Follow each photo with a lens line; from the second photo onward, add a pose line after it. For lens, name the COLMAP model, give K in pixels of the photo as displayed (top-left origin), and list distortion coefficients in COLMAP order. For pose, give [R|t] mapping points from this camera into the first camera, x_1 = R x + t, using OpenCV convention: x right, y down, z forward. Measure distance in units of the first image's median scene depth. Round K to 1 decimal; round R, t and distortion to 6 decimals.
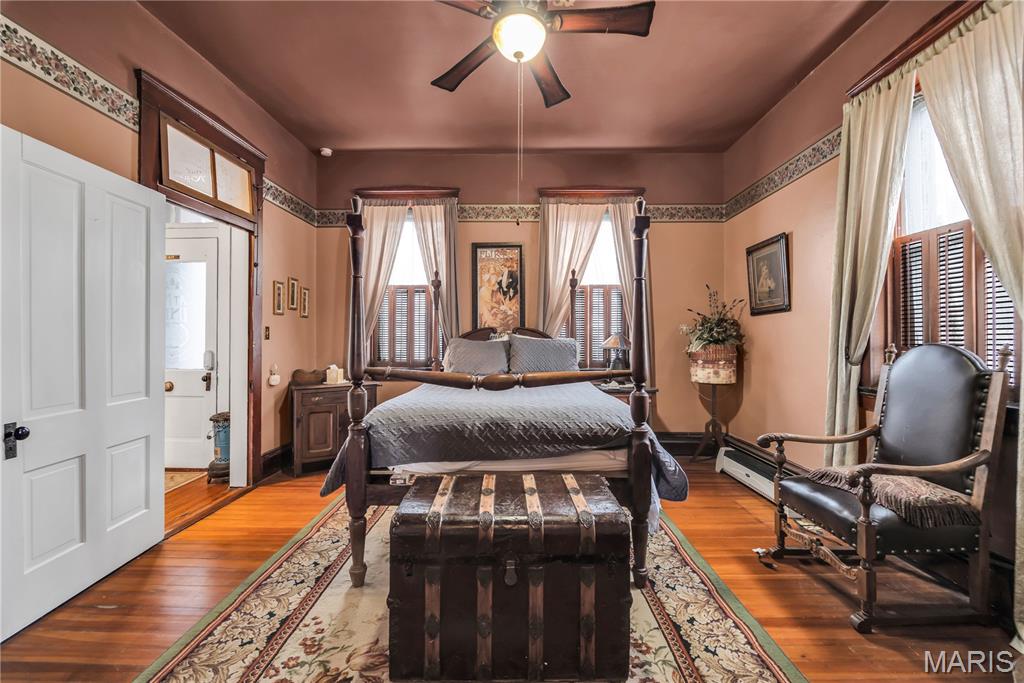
lens RADIAL K [[397.3, 0, 508.9], [0, 397.3, 337.3], [0, 0, 1]] dist [-0.007483, 0.000673]
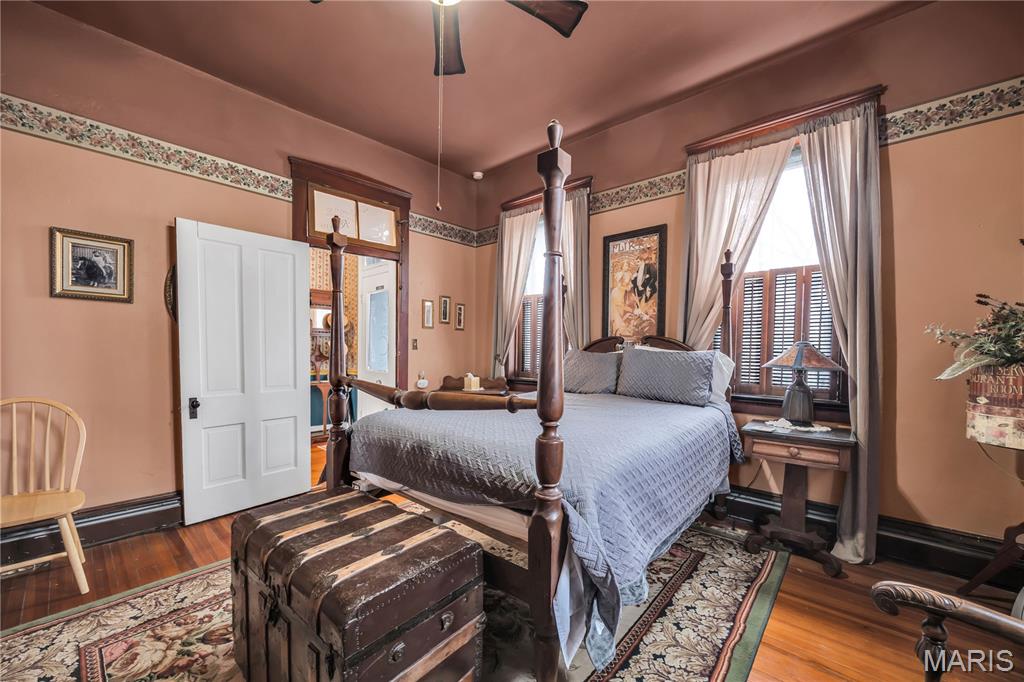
lens RADIAL K [[397.3, 0, 505.9], [0, 397.3, 362.7], [0, 0, 1]] dist [-0.007483, 0.000673]
pose [[0.759790, 0.028202, -0.649556, 0.322280], [-0.004459, 0.999261, 0.038170, -0.000826], [0.650153, -0.026105, 0.759355, 0.225458]]
